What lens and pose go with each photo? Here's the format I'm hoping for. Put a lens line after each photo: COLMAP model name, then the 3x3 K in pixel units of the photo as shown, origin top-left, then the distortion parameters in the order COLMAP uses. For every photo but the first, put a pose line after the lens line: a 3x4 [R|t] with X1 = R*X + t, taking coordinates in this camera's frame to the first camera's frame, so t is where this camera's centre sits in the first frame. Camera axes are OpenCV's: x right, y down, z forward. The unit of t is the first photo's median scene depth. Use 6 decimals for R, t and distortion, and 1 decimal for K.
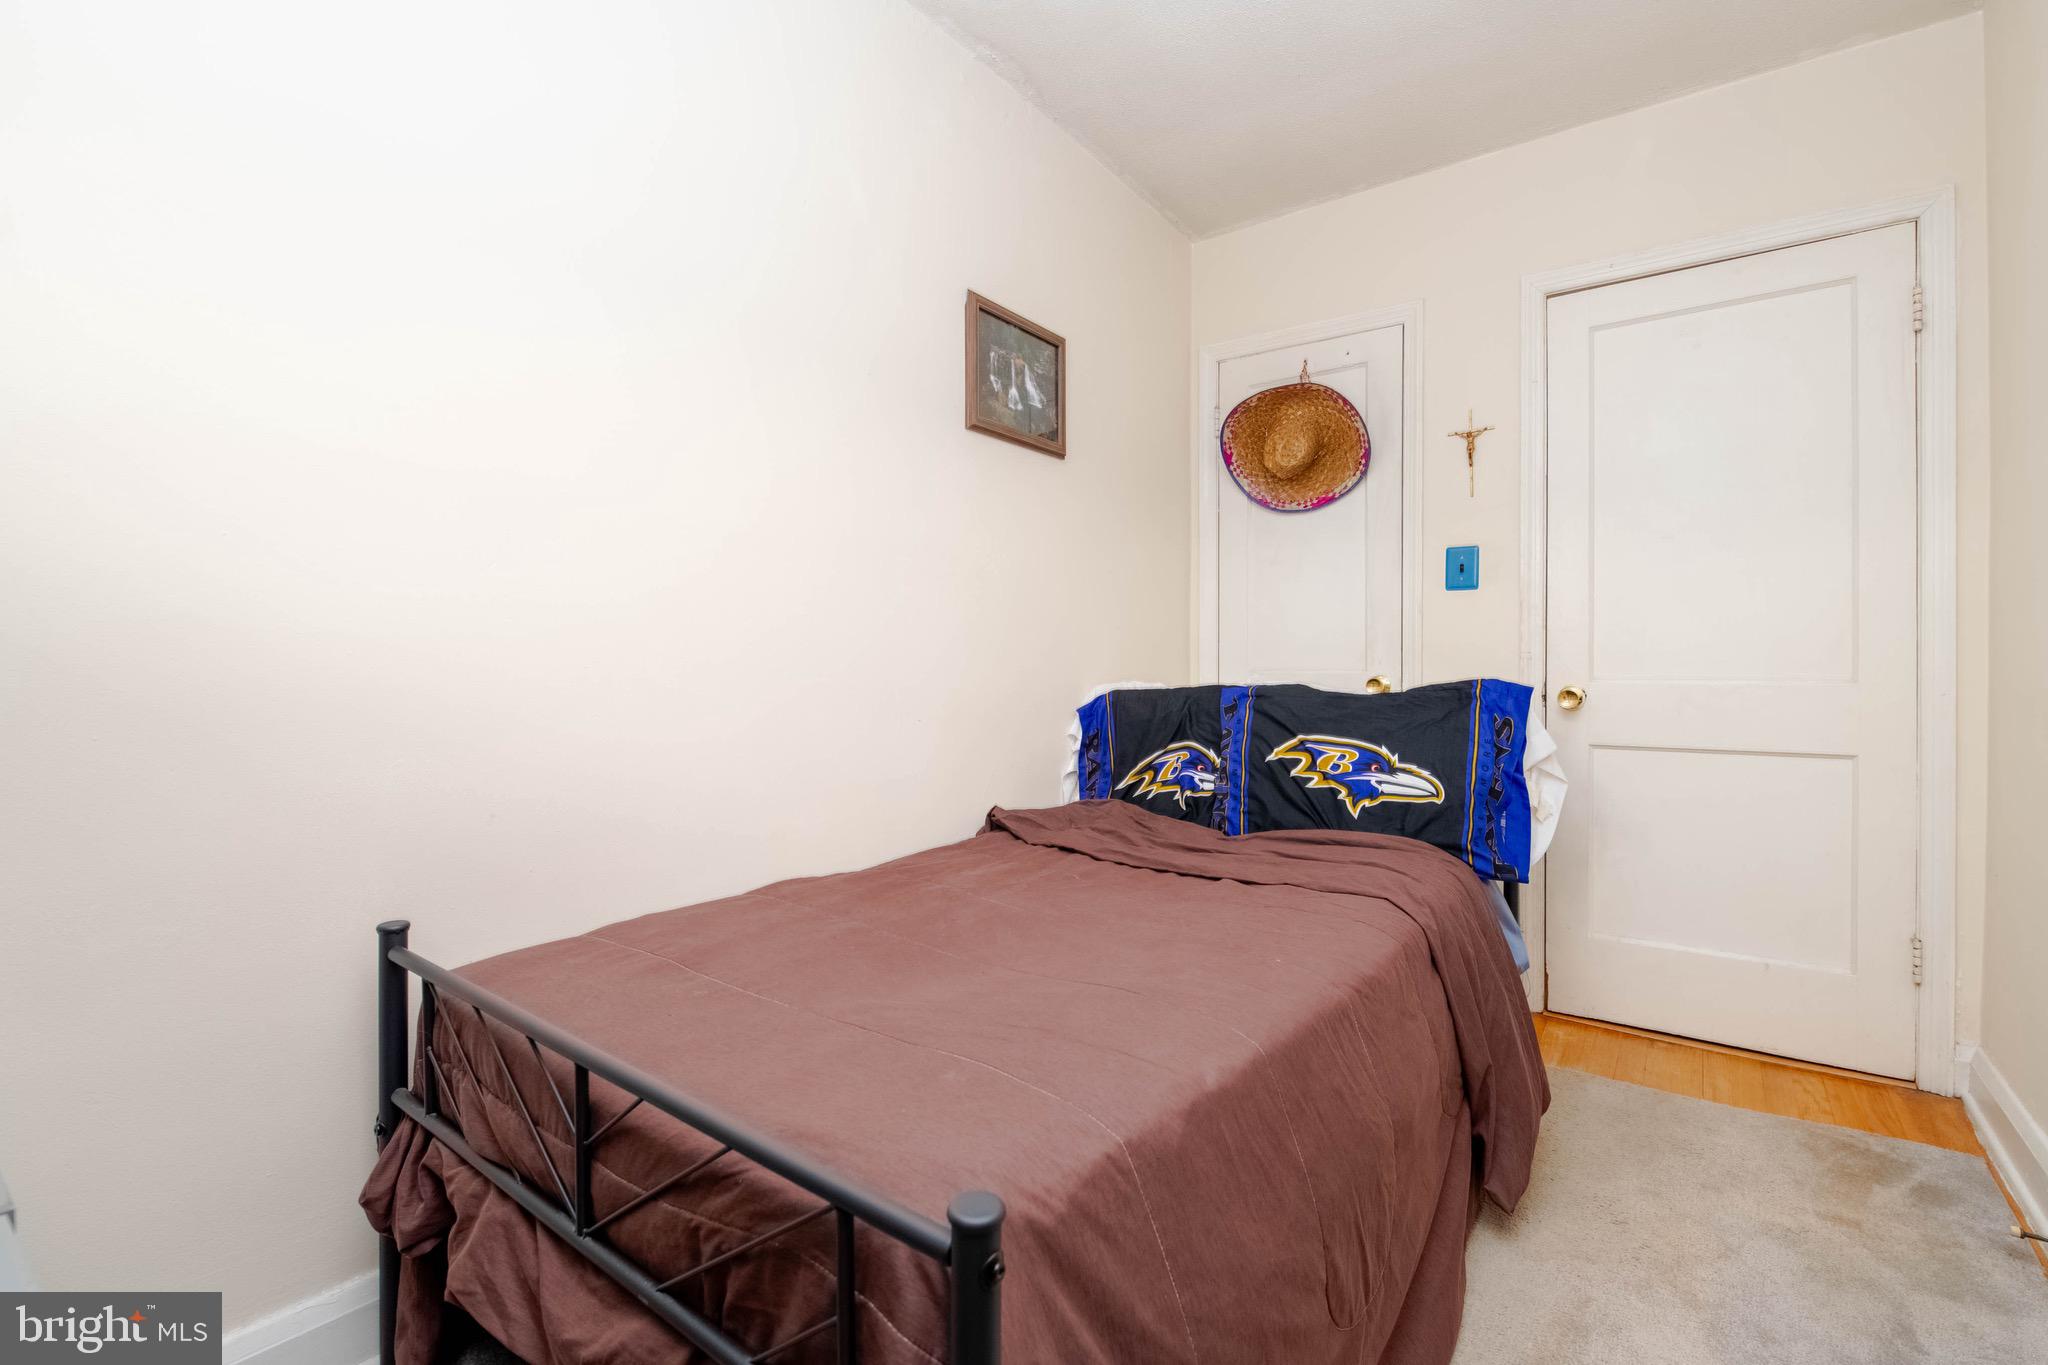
lens RADIAL K [[923.7, 0, 1025.8], [0, 923.7, 672.8], [0, 0, 1]] dist [-0.000126, -0.000875]
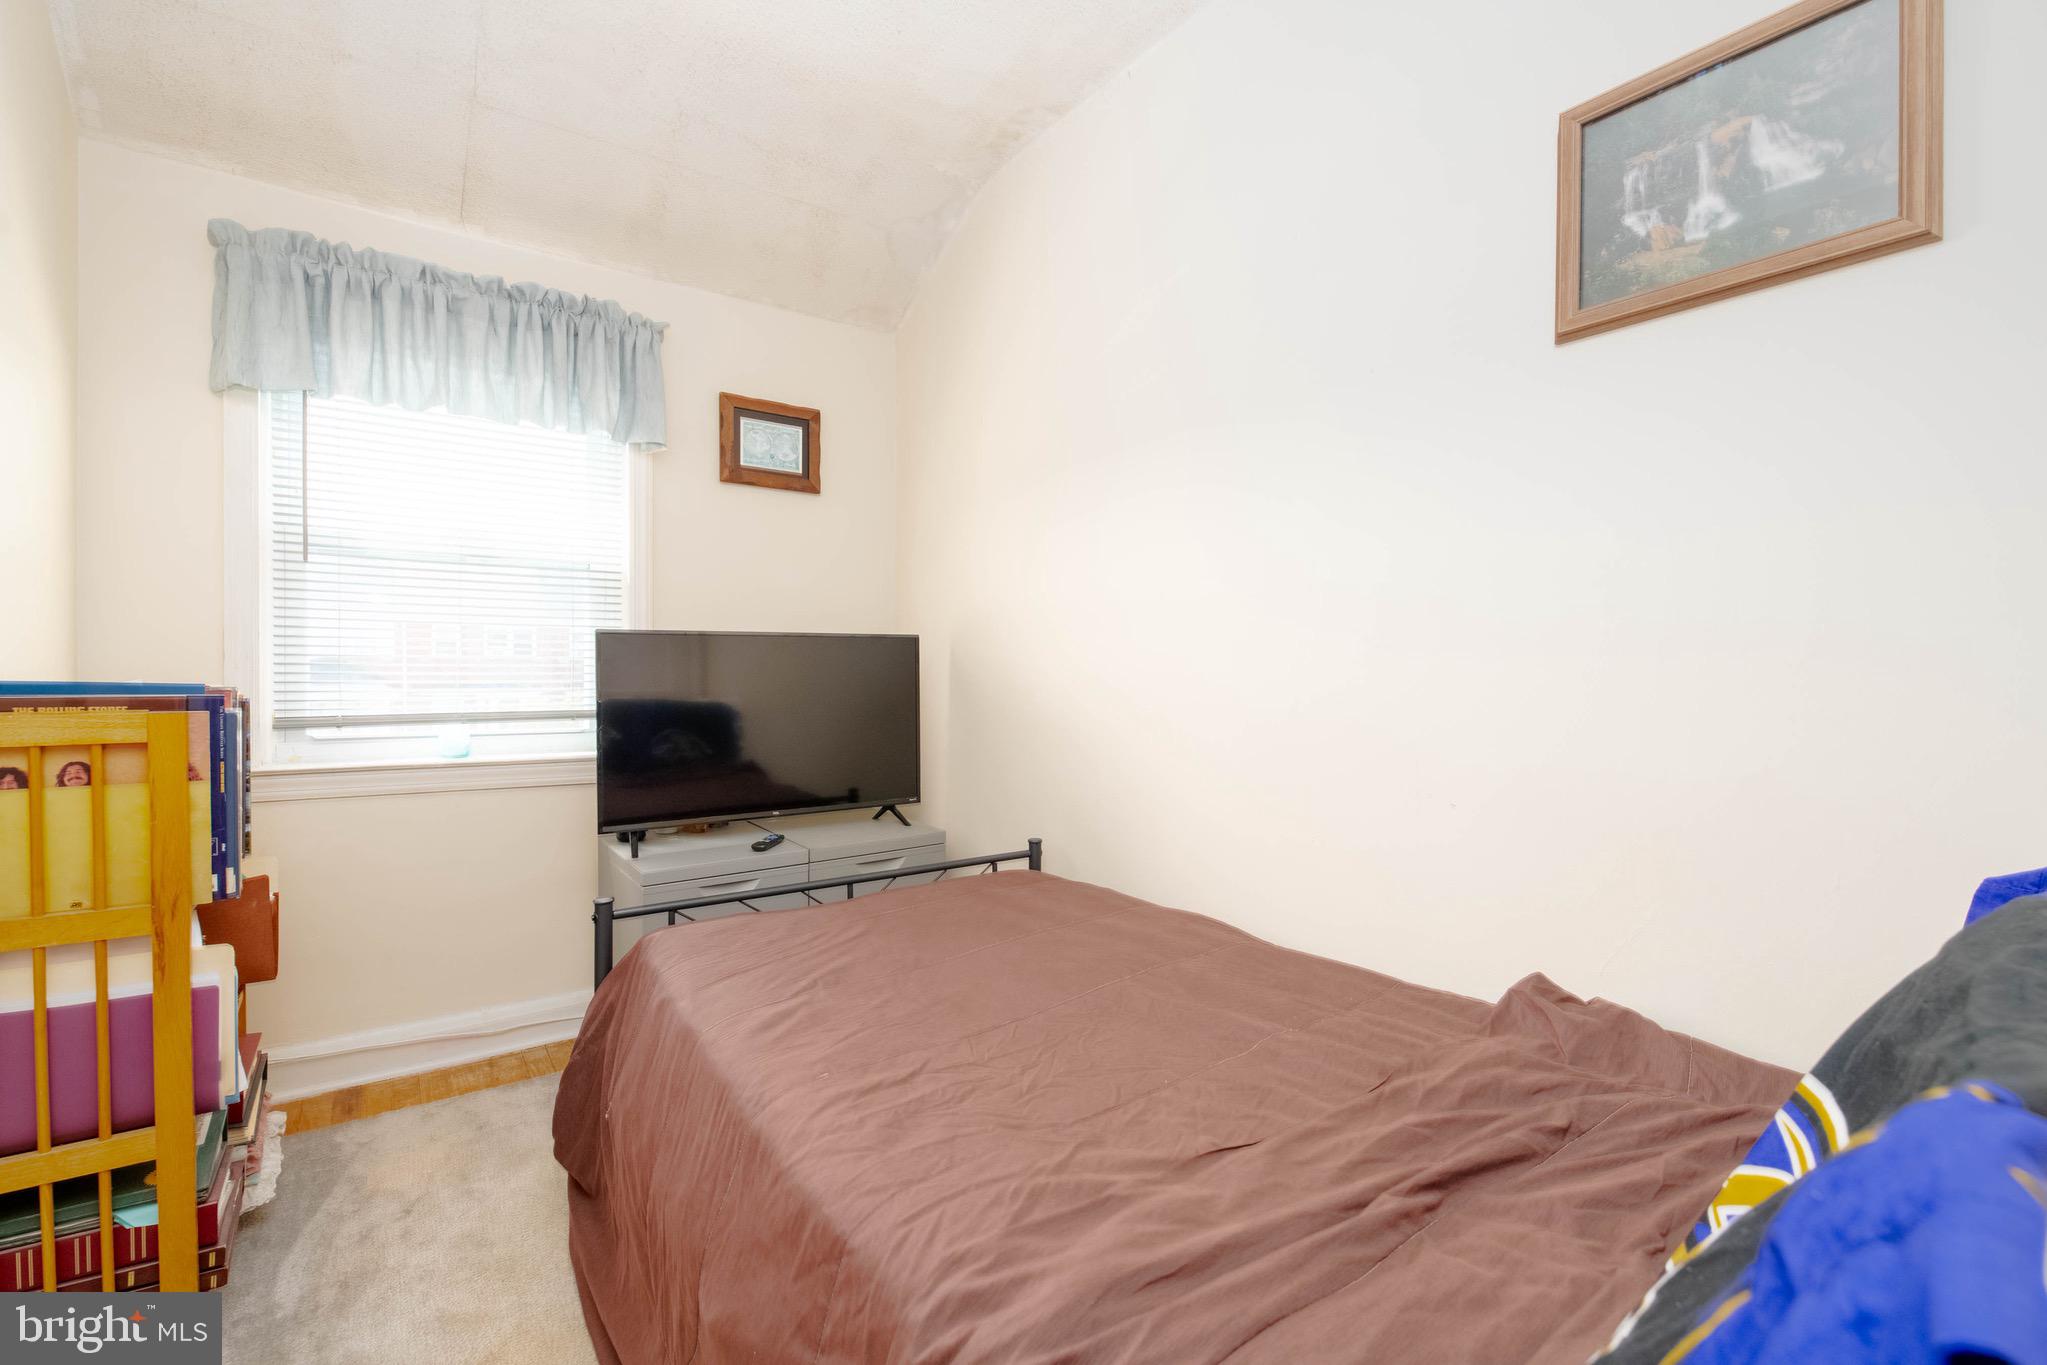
lens RADIAL K [[923.3, 0, 1025.3], [0, 923.3, 672.8], [0, 0, 1]] dist [-0.000126, -0.000875]
pose [[-0.299311, 0.004857, -0.954143, 0.579758], [-0.001736, 0.999983, 0.005635, -0.047768], [0.954154, 0.003343, -0.299297, 0.790542]]
